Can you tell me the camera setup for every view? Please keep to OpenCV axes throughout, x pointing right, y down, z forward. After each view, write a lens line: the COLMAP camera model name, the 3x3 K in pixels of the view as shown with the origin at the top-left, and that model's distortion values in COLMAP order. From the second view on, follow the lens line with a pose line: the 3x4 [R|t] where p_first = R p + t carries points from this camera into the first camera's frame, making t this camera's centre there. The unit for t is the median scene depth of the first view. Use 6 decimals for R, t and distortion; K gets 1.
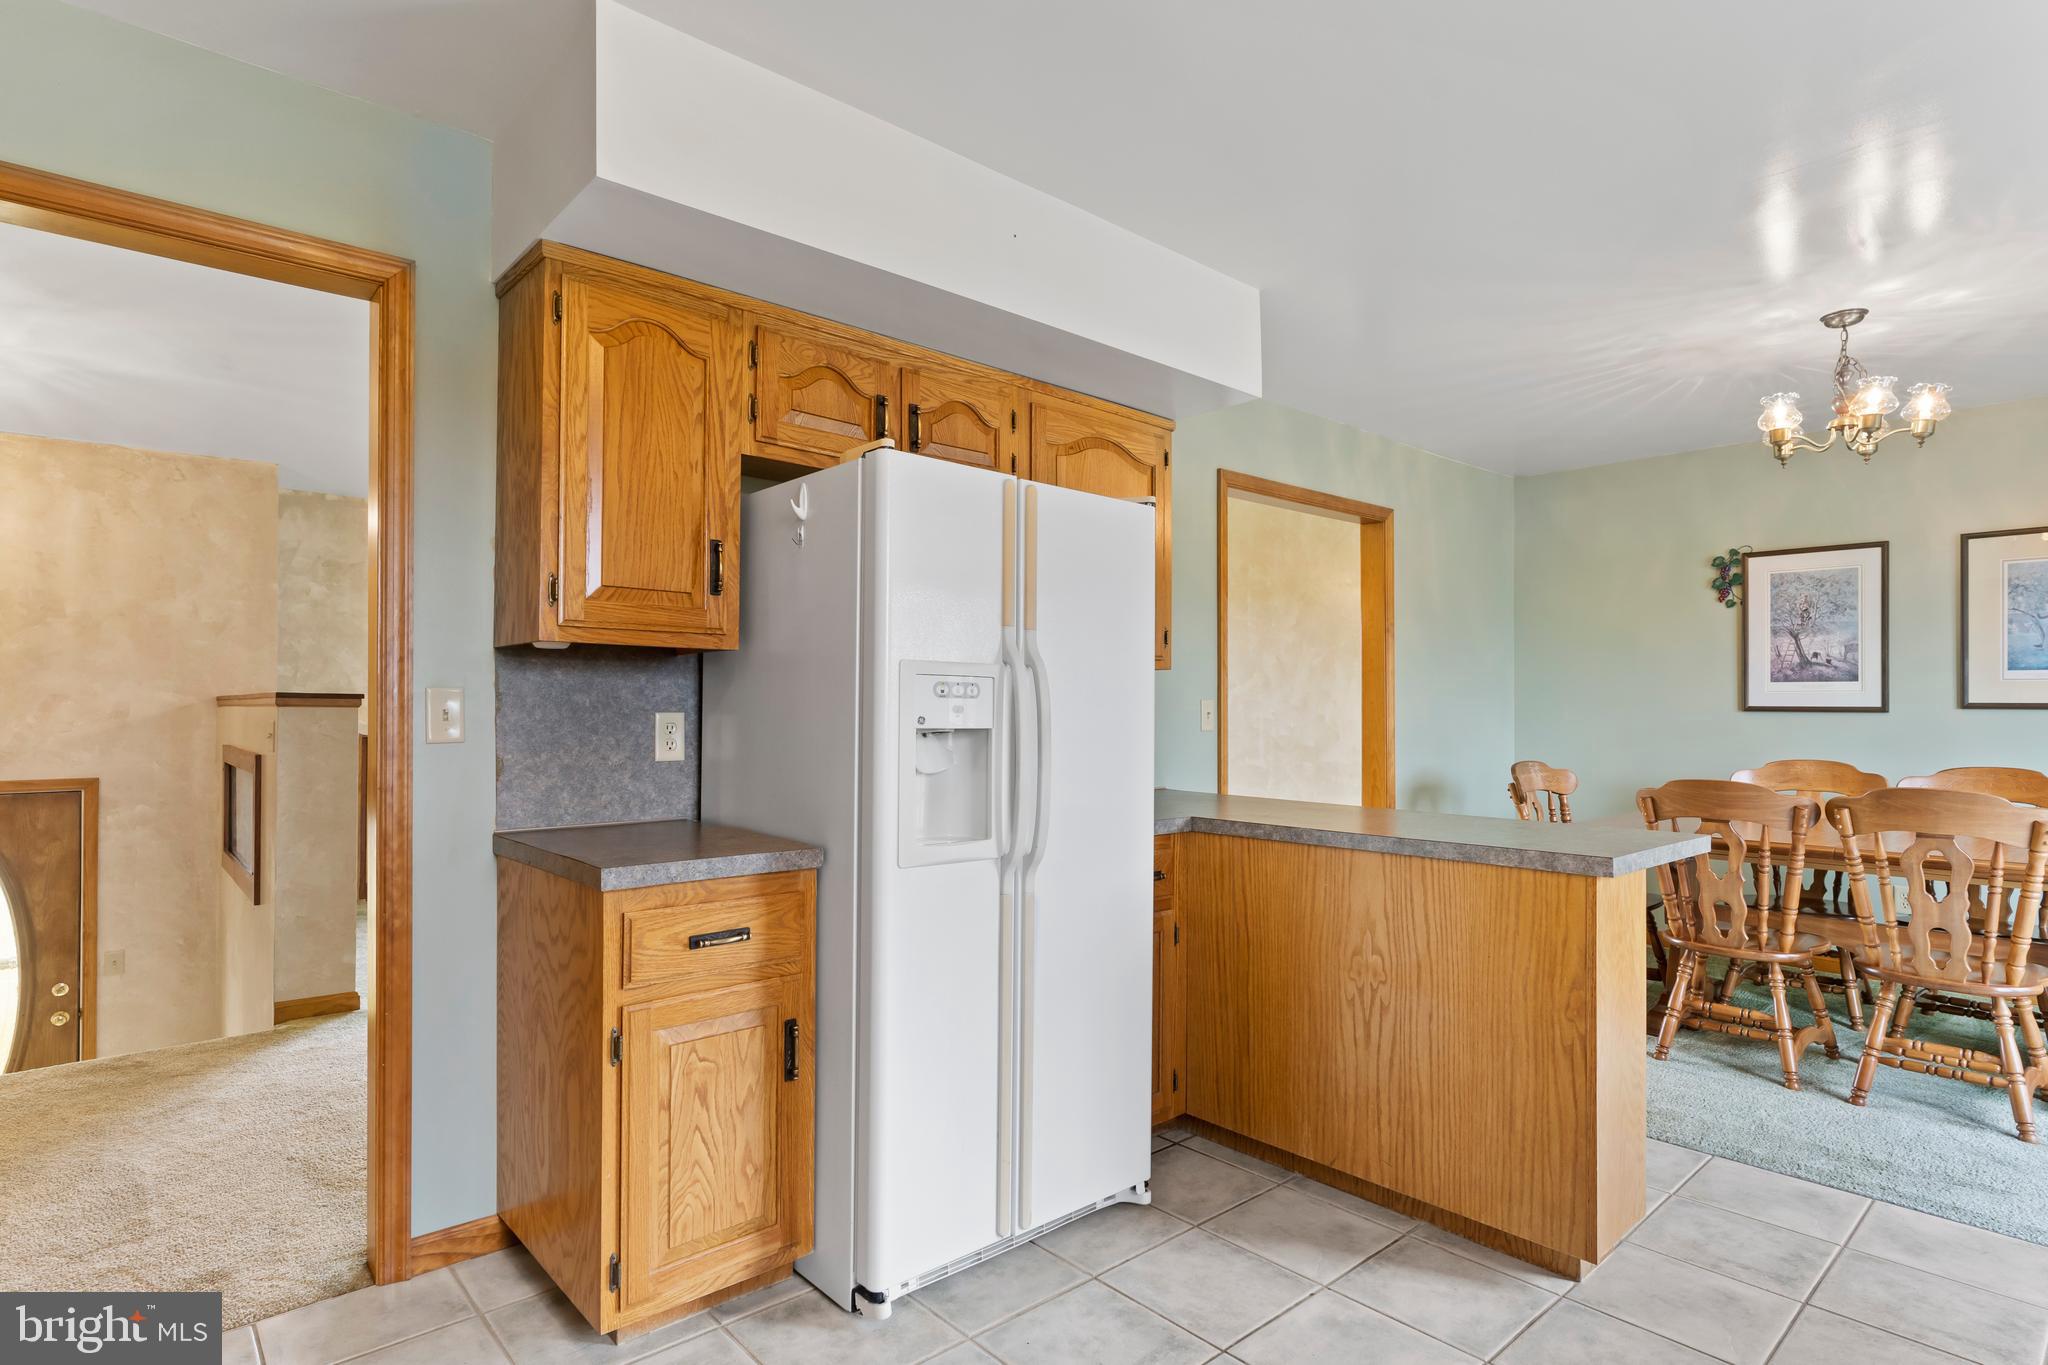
lens RADIAL K [[1056.6, 0, 986.9], [0, 1056.6, 707.2], [0, 0, 1]] dist [-0.002839, 0.000999]
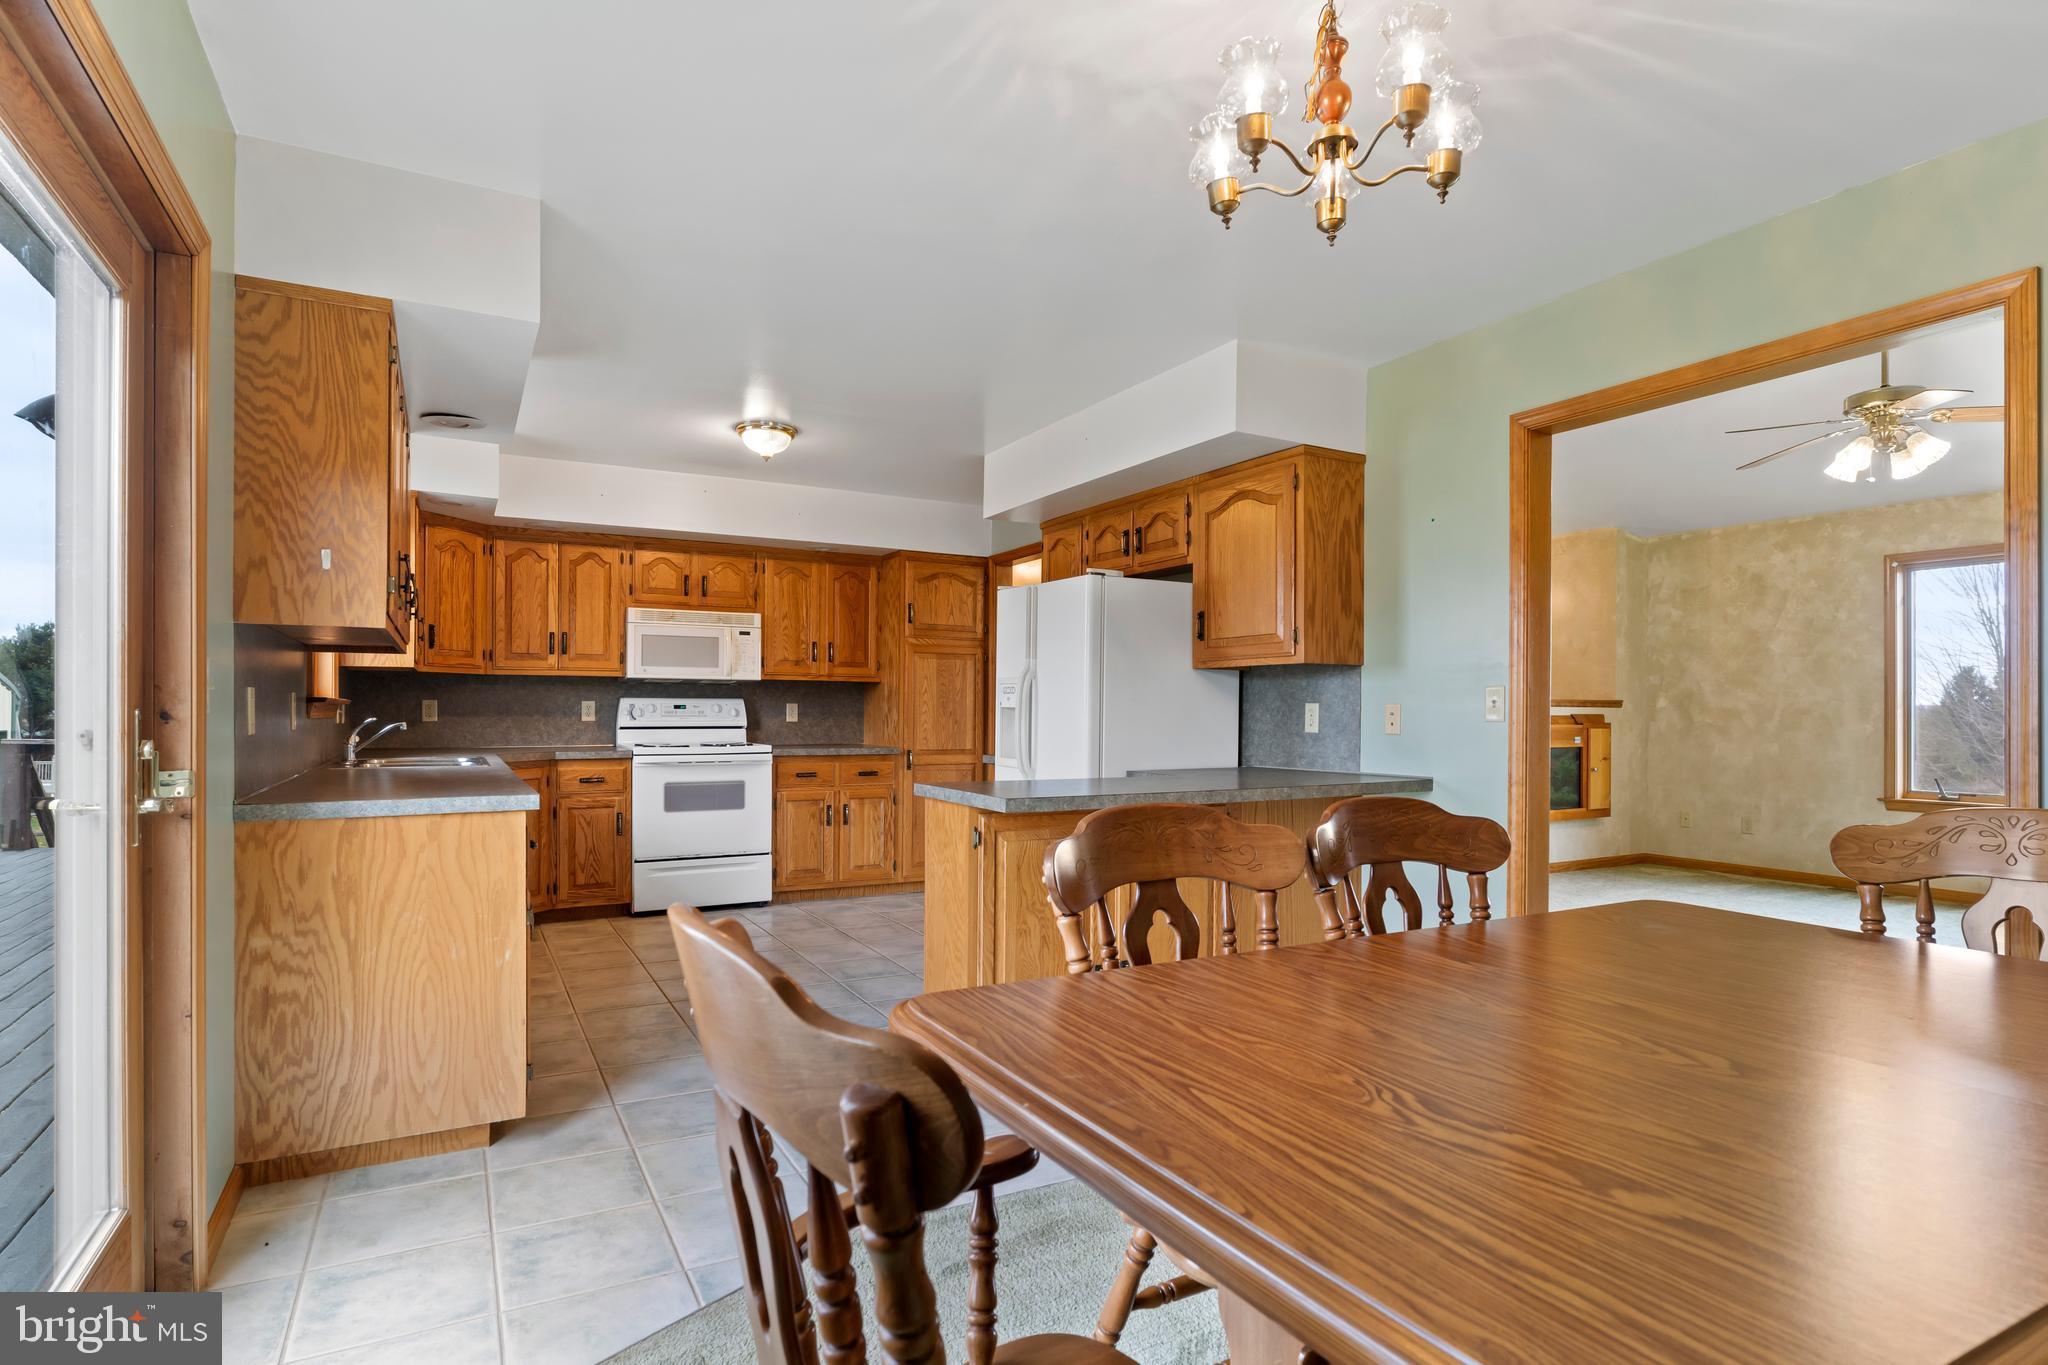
lens RADIAL K [[1056.6, 0, 1020.5], [0, 1056.6, 712.2], [0, 0, 1]] dist [-0.002839, 0.000999]
pose [[-0.216132, -0.004282, -0.976355, 0.875666], [-0.006474, 0.999975, -0.002952, 0.014916], [0.976343, 0.005683, -0.216154, 0.614705]]
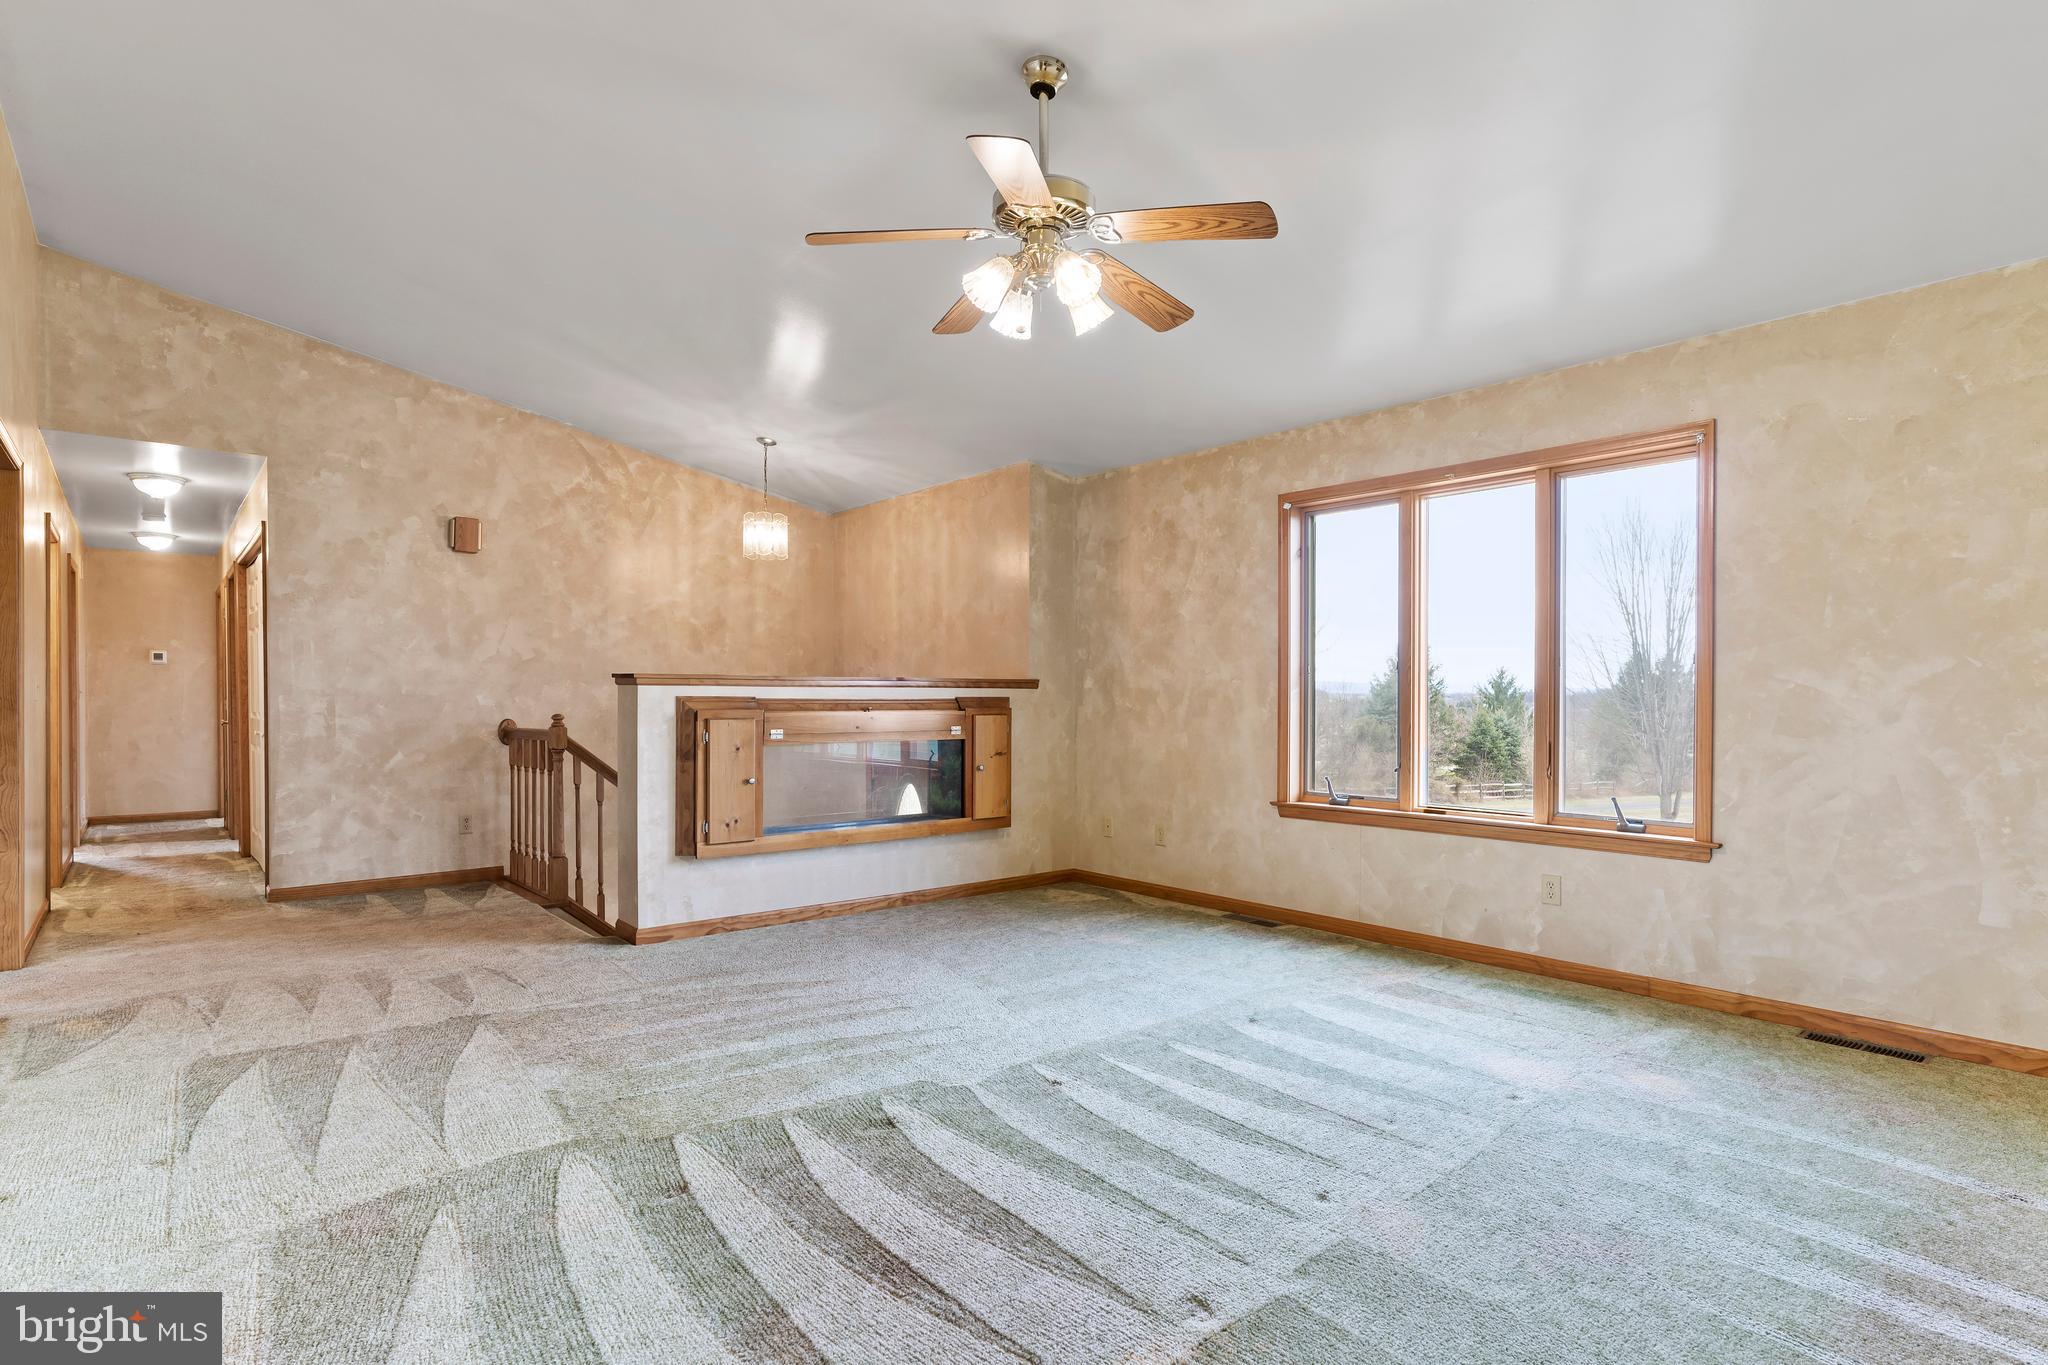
lens RADIAL K [[1056.6, 0, 1023.4], [0, 1056.6, 713.0], [0, 0, 1]] dist [-0.002839, 0.000999]
pose [[-0.028972, 0.014093, -0.999481, 0.431761], [-0.003375, 0.999894, 0.014197, 0.009370], [0.999575, 0.003785, -0.028921, 1.134811]]
